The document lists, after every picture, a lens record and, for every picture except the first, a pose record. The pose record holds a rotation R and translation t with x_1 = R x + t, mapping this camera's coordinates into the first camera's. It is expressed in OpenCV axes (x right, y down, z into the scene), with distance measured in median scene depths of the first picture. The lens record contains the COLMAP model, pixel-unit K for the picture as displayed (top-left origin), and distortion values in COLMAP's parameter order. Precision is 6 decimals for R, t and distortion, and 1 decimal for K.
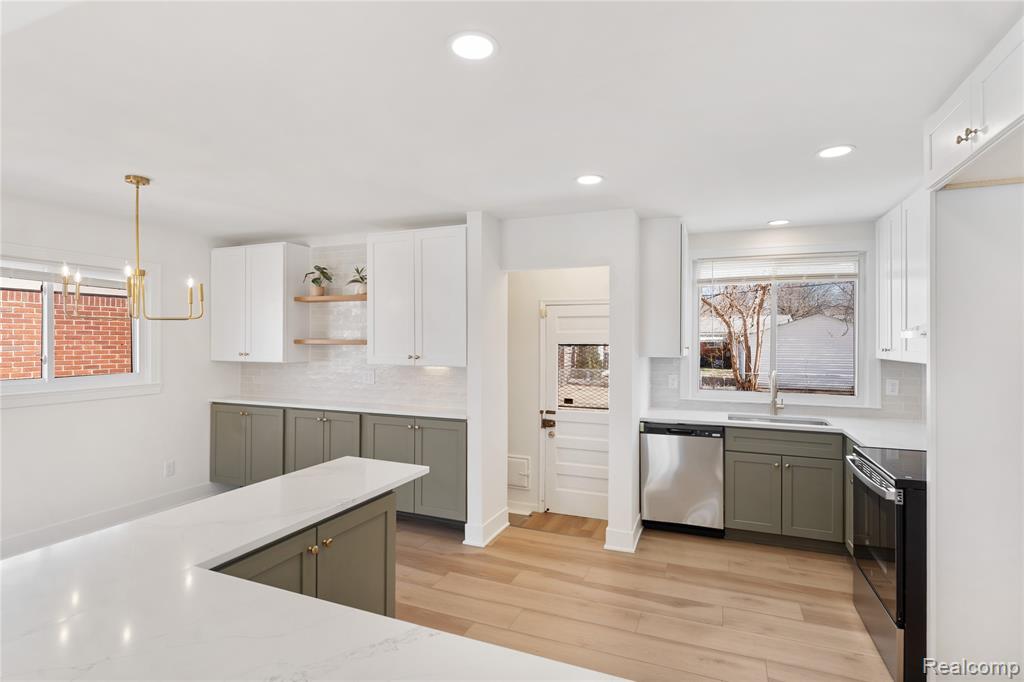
lens RADIAL K [[507.3, 0, 512.0], [0, 507.3, 341.0], [0, 0, 1]] dist [0.004454, 0.000206]
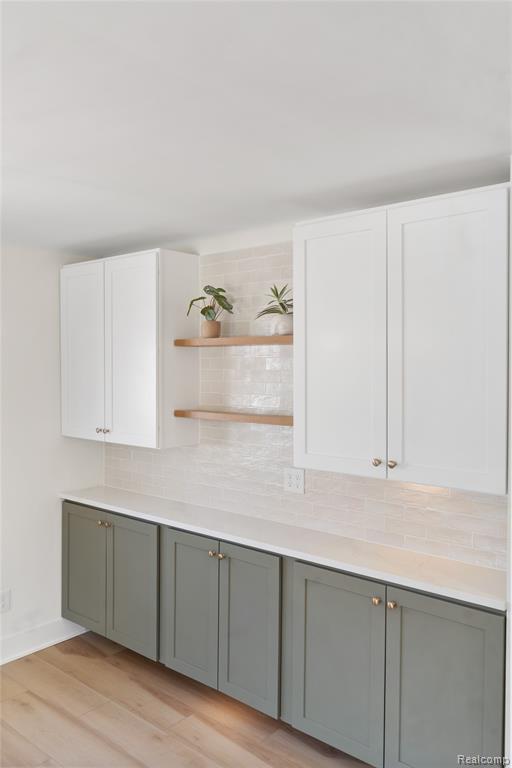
lens RADIAL K [[620.1, 0, 256.0], [0, 620.1, 384.0], [0, 0, 1]] dist [-0.000460, 0.008071]
pose [[0.949742, 0.008072, -0.312929, -0.109278], [0.000505, 0.999627, 0.027317, -0.055100], [0.313032, -0.026102, 0.949384, 0.339875]]
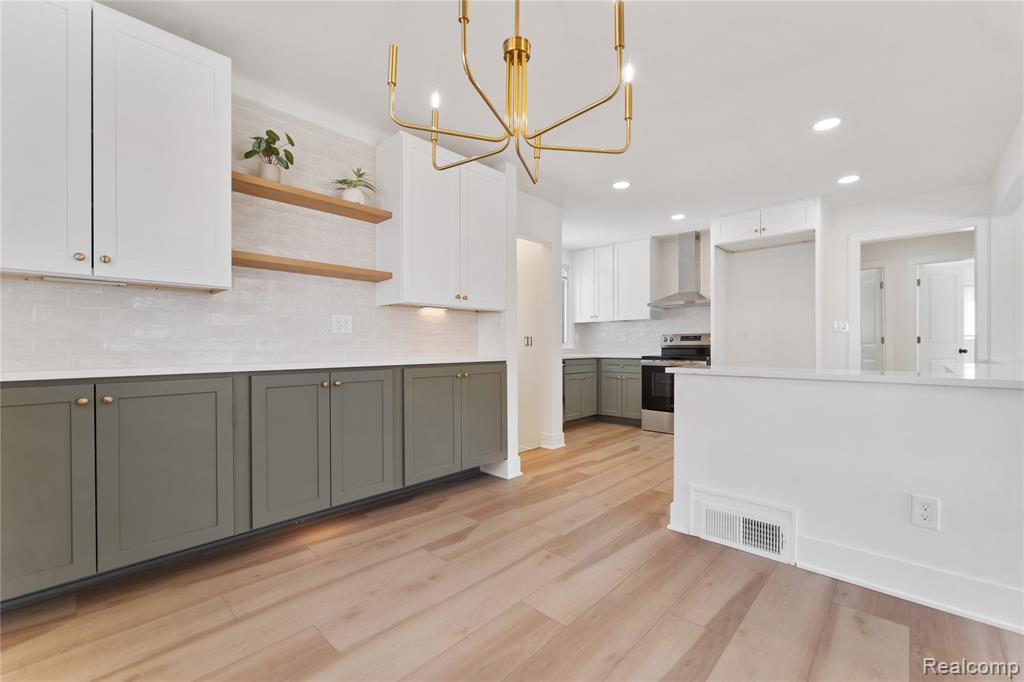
lens RADIAL K [[422.2, 0, 515.8], [0, 422.2, 344.4], [0, 0, 1]] dist [-0.000254, -0.000089]
pose [[0.350963, -0.003452, 0.936383, -0.757998], [0.003418, 0.999991, 0.002405, 0.100665], [-0.936383, 0.002356, 0.350972, 0.571762]]
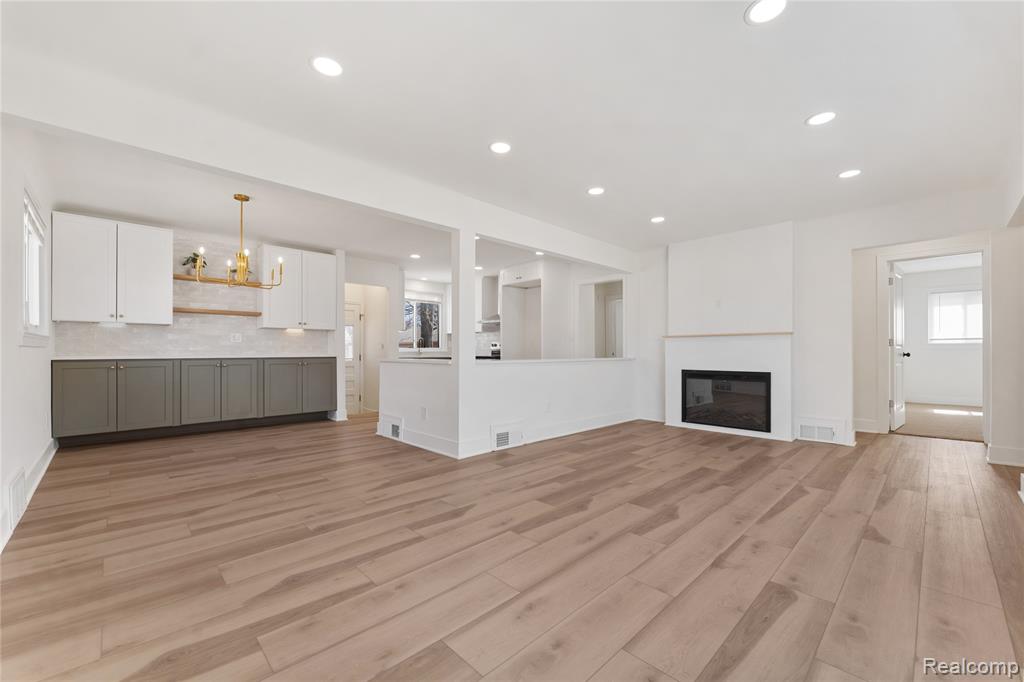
lens RADIAL K [[411.8, 0, 513.1], [0, 411.8, 347.6], [0, 0, 1]] dist [0.000458, 0.000152]
pose [[0.394256, 0.002983, 0.918996, -1.066529], [0.001732, 0.999991, -0.003989, 0.106927], [-0.918999, 0.003164, 0.394247, -0.194352]]
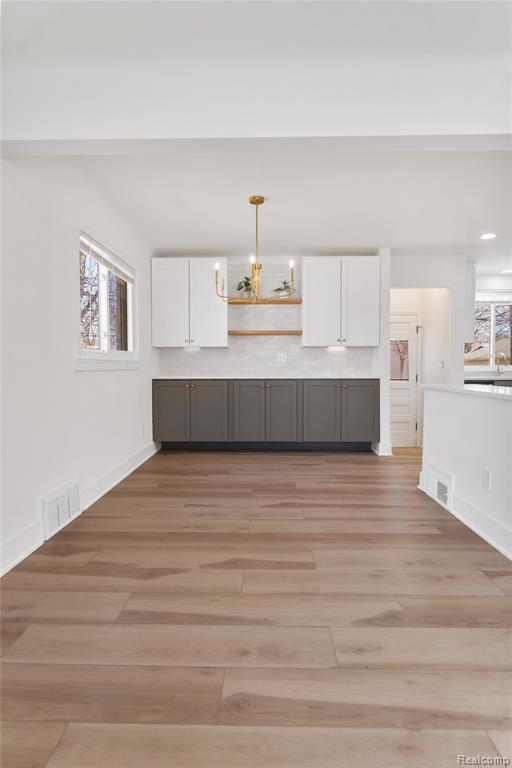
lens RADIAL K [[401.5, 0, 258.3], [0, 401.5, 376.0], [0, 0, 1]] dist [0.002598, 0.000386]
pose [[0.929736, -0.014336, 0.367948, -0.772092], [0.005887, 0.999693, 0.024074, 0.096189], [-0.368180, -0.020216, 0.929535, -0.030468]]
